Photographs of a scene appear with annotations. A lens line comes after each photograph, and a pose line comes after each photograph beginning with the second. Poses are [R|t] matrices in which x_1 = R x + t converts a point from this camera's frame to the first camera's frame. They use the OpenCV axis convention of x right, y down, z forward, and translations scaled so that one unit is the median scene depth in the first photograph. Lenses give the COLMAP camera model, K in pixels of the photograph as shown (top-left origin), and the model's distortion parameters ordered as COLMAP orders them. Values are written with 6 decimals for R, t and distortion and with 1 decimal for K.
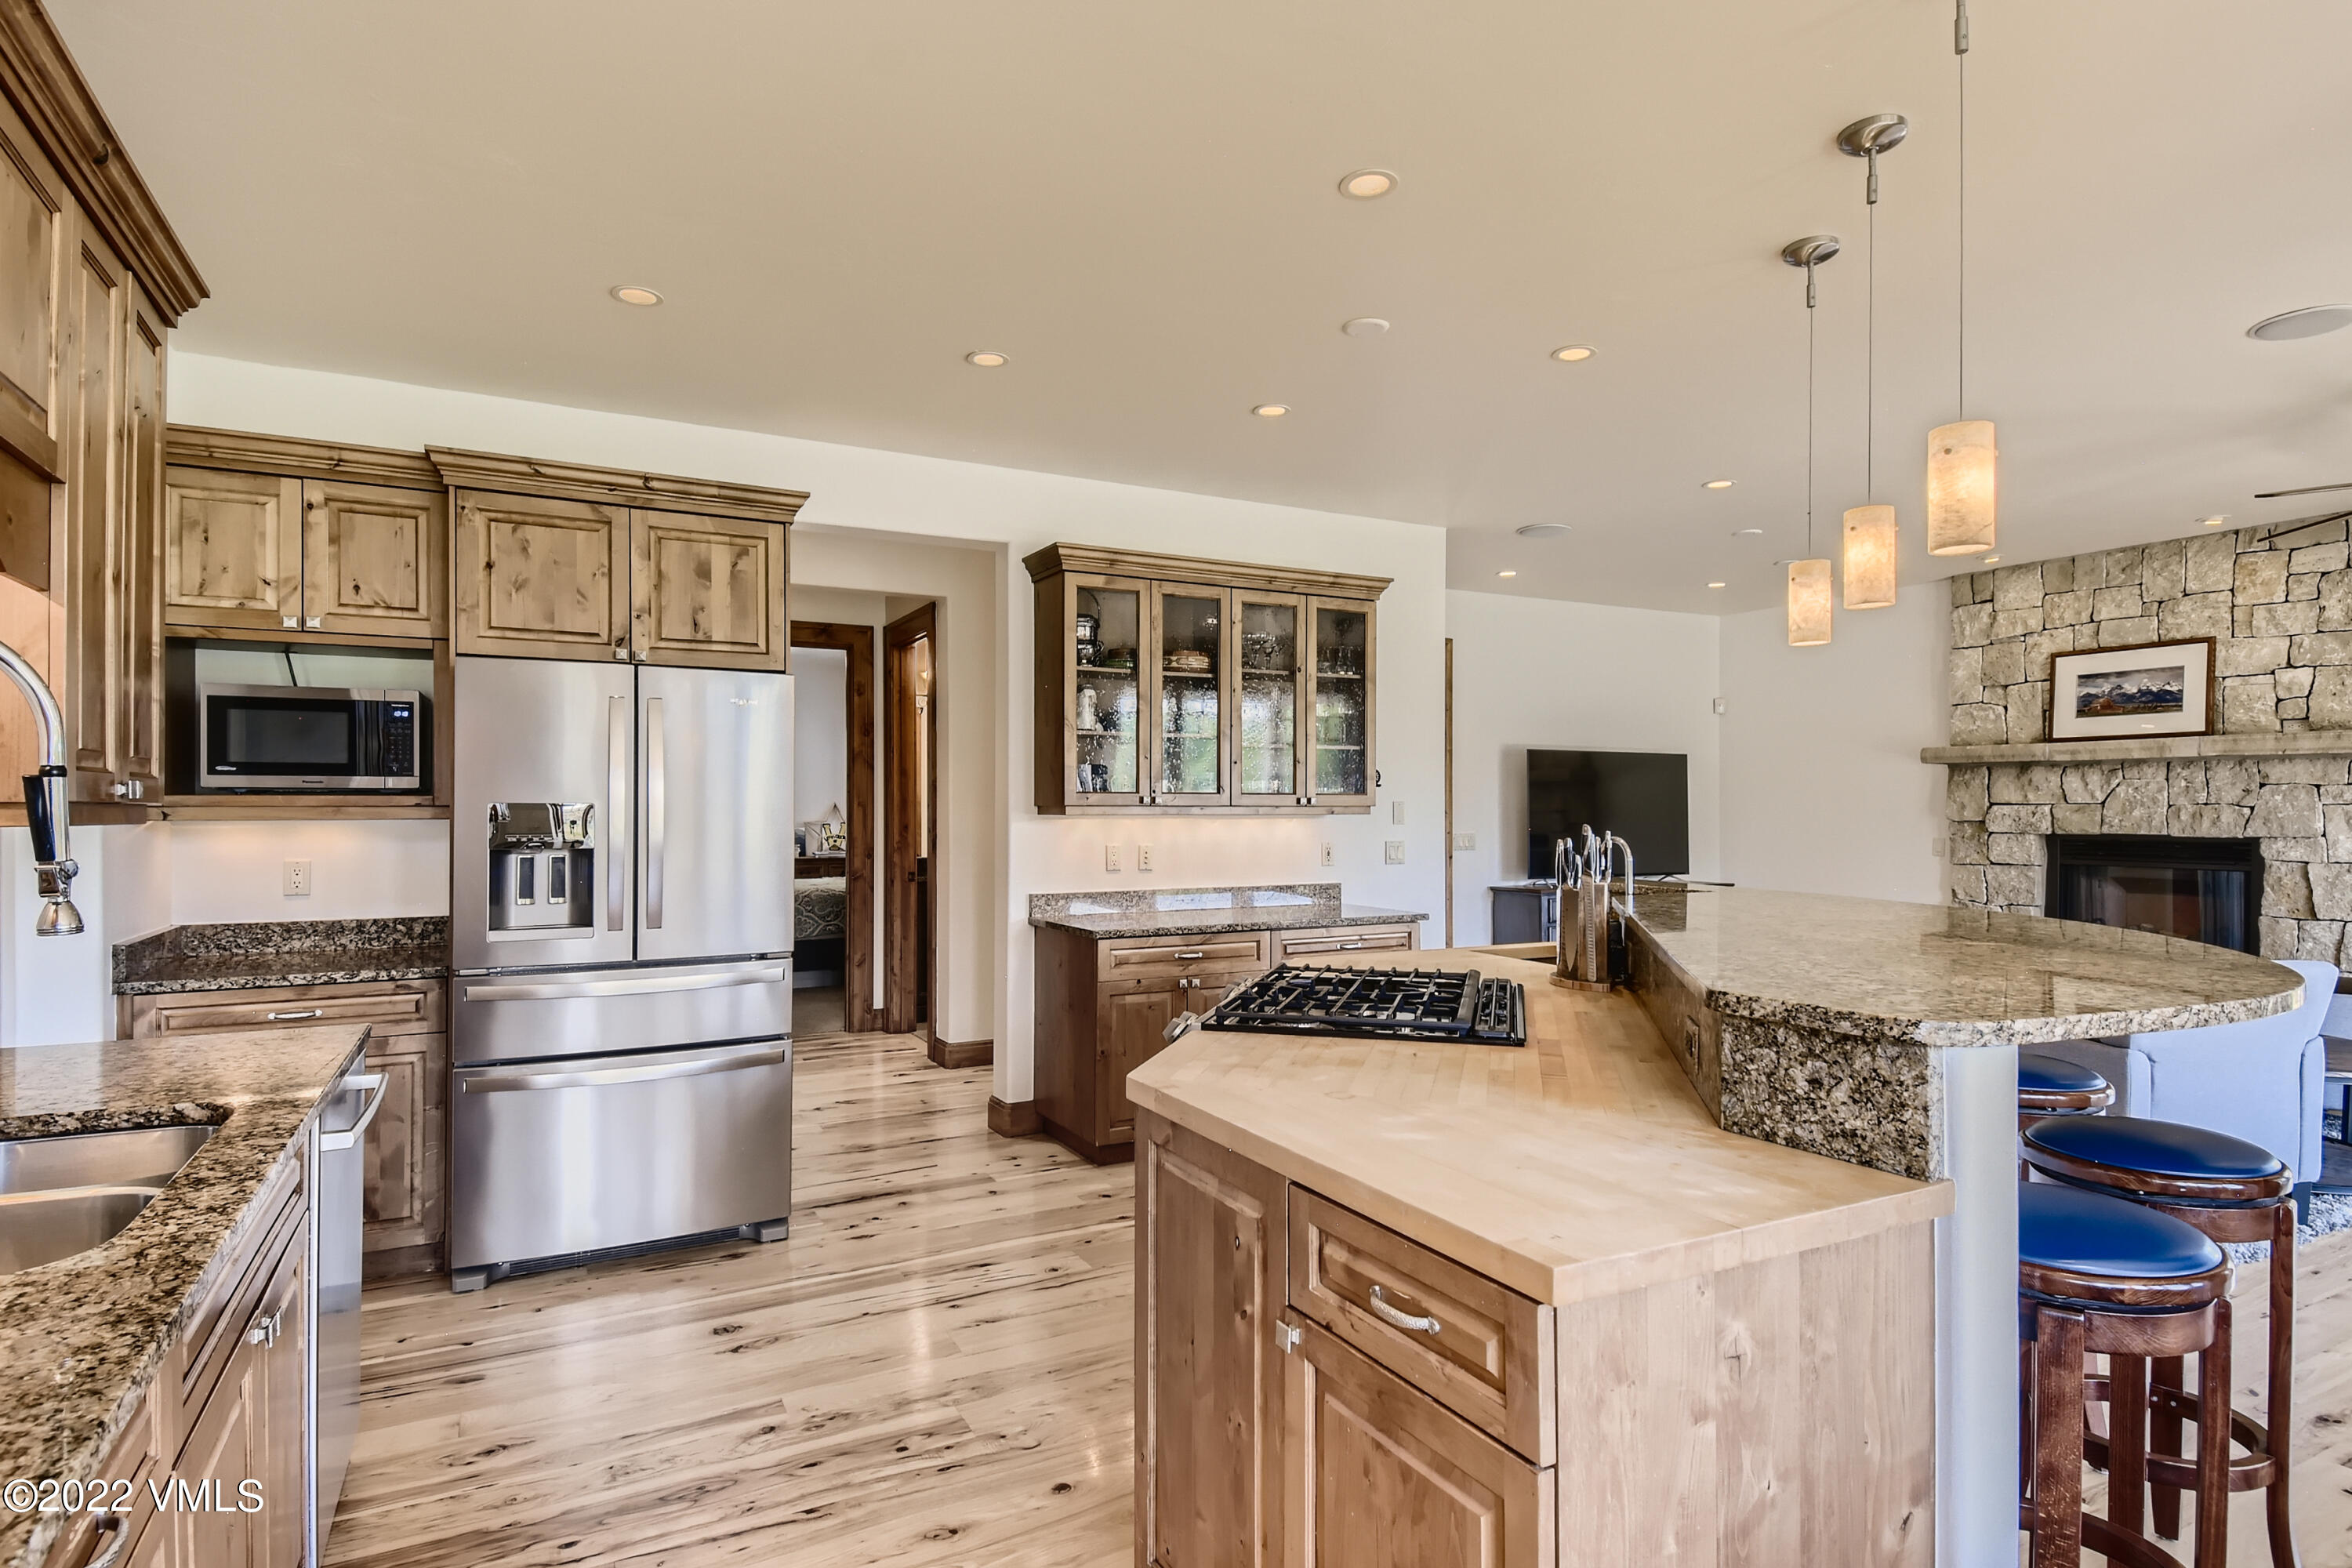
lens RADIAL K [[1204.6, 0, 1186.3], [0, 1204.6, 801.8], [0, 0, 1]] dist [0.001558, -0.000327]
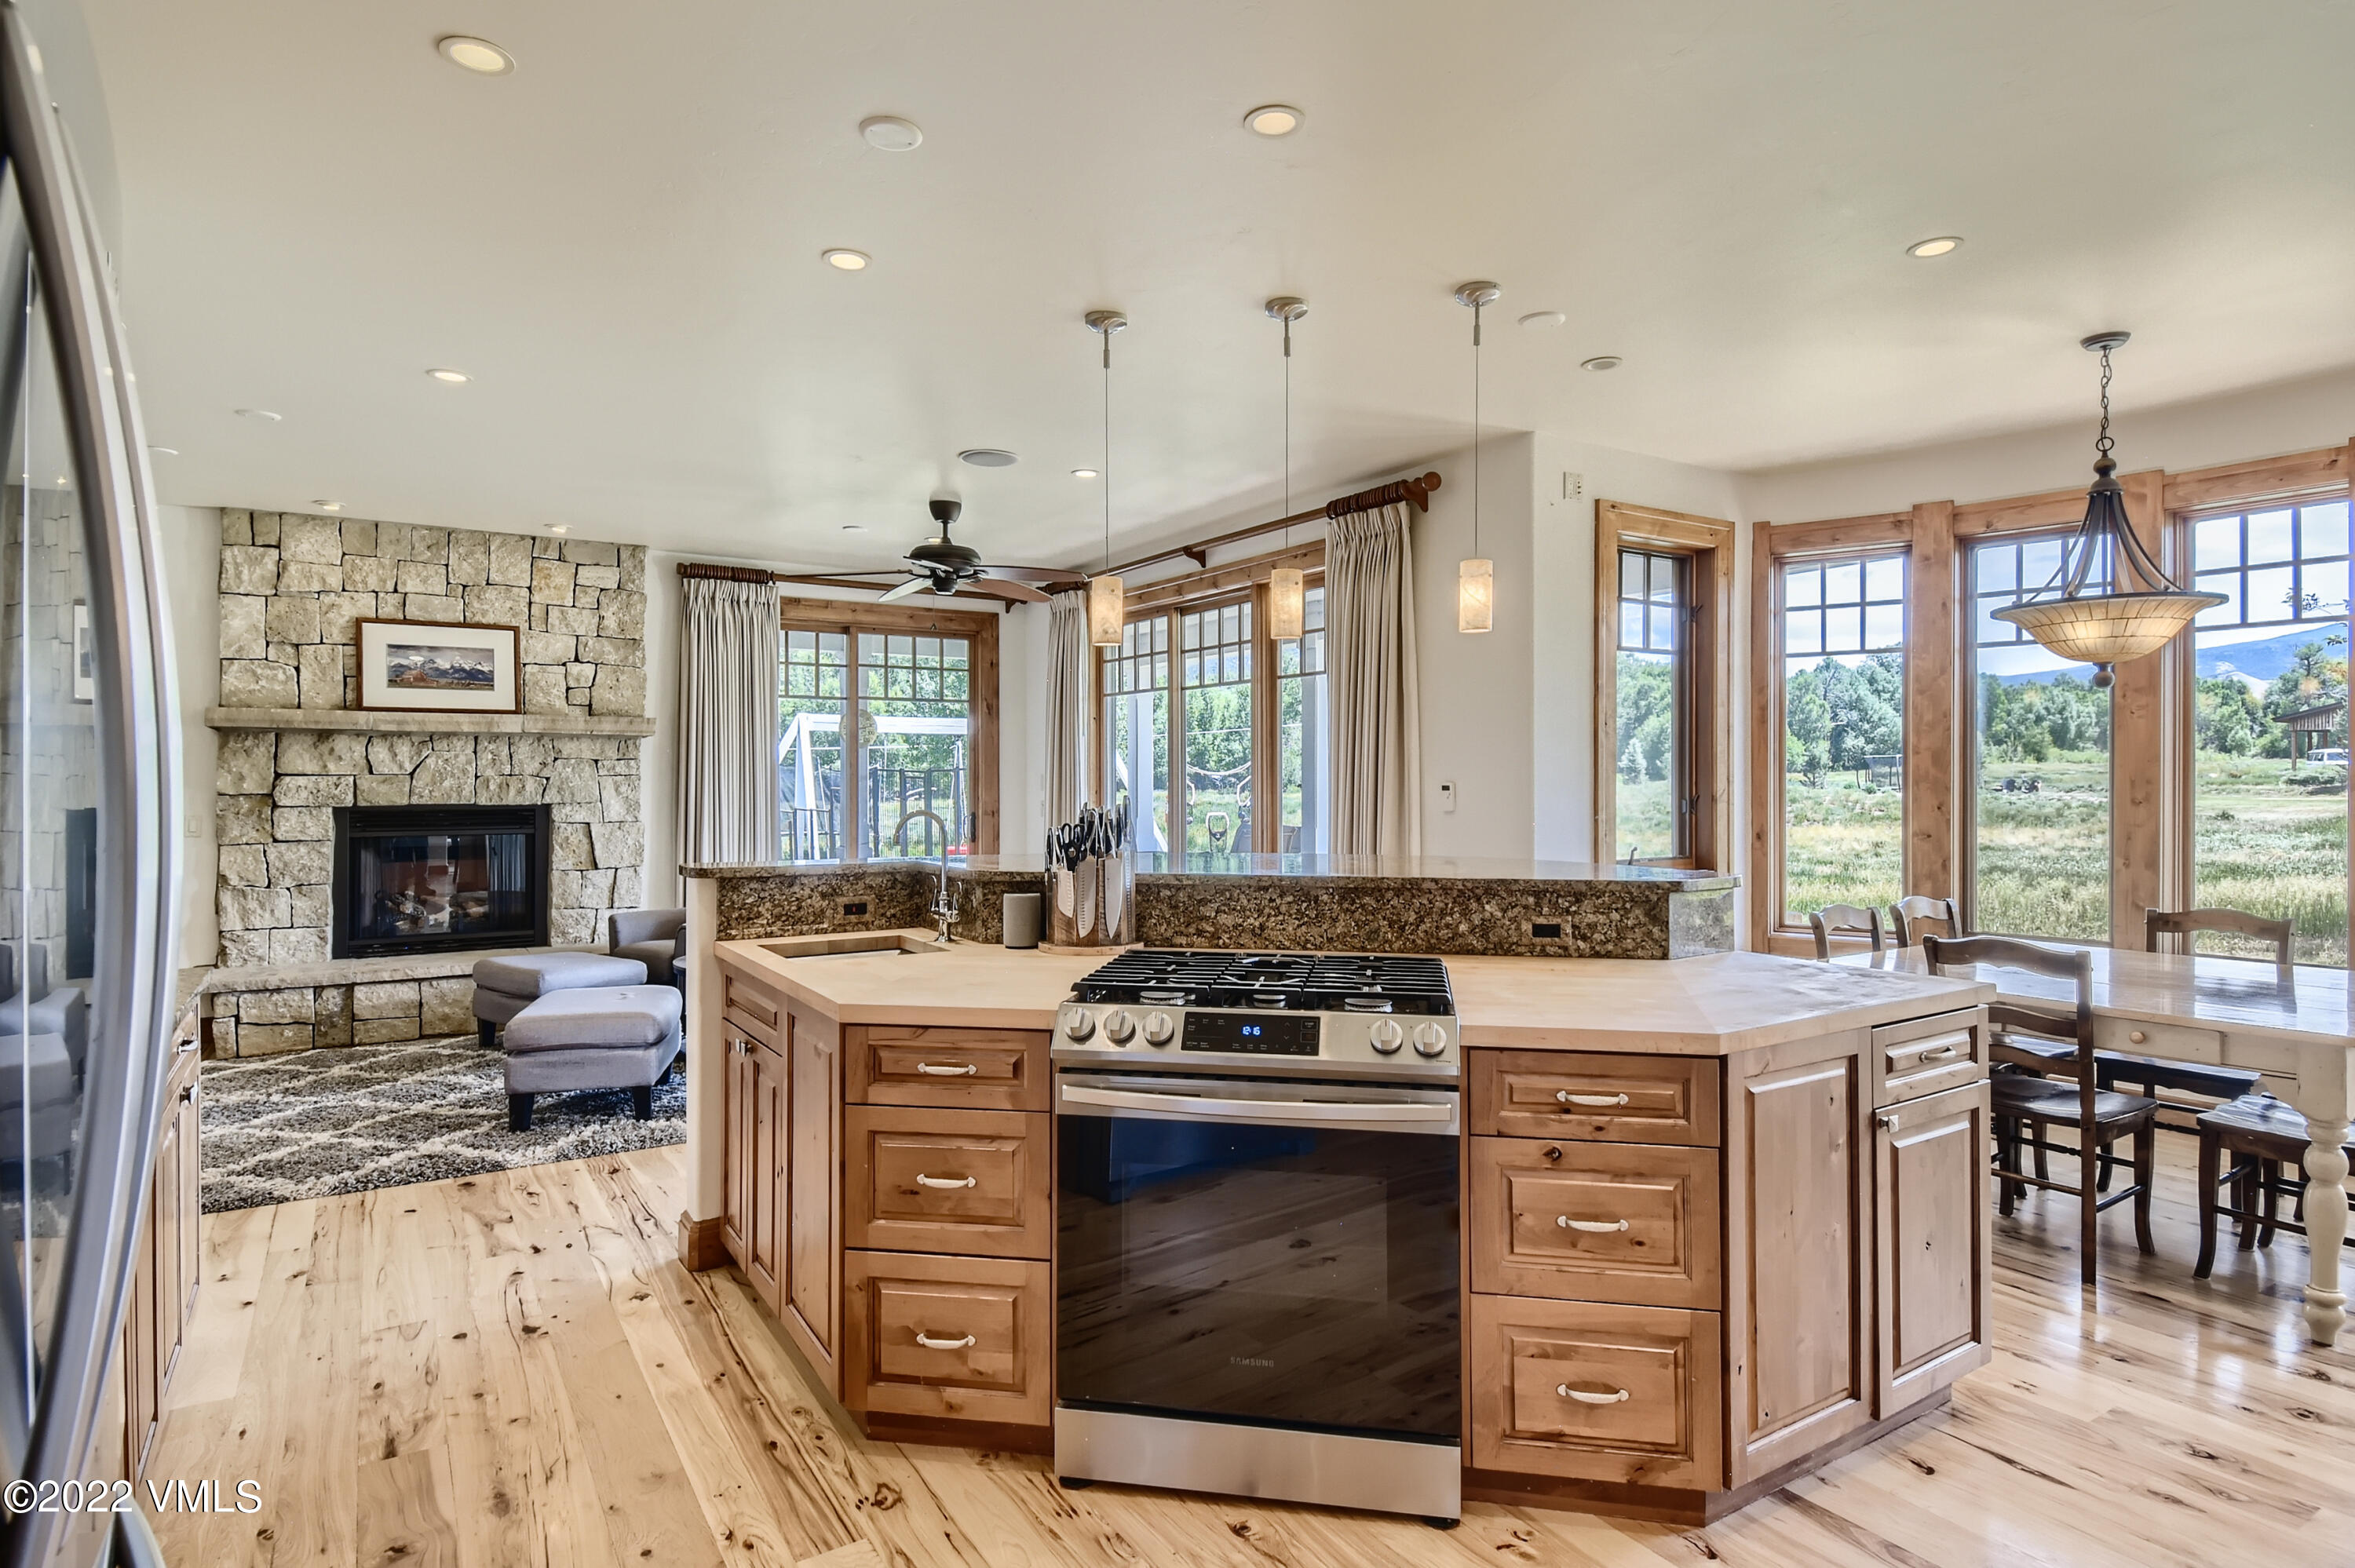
lens RADIAL K [[1206.0, 0, 1189.7], [0, 1206.0, 775.5], [0, 0, 1]] dist [0.001558, -0.000327]
pose [[-0.063611, -0.001208, 0.997974, -0.293881], [-0.004872, 0.999988, 0.000900, -0.001877], [-0.997963, -0.004805, -0.063616, 0.420019]]
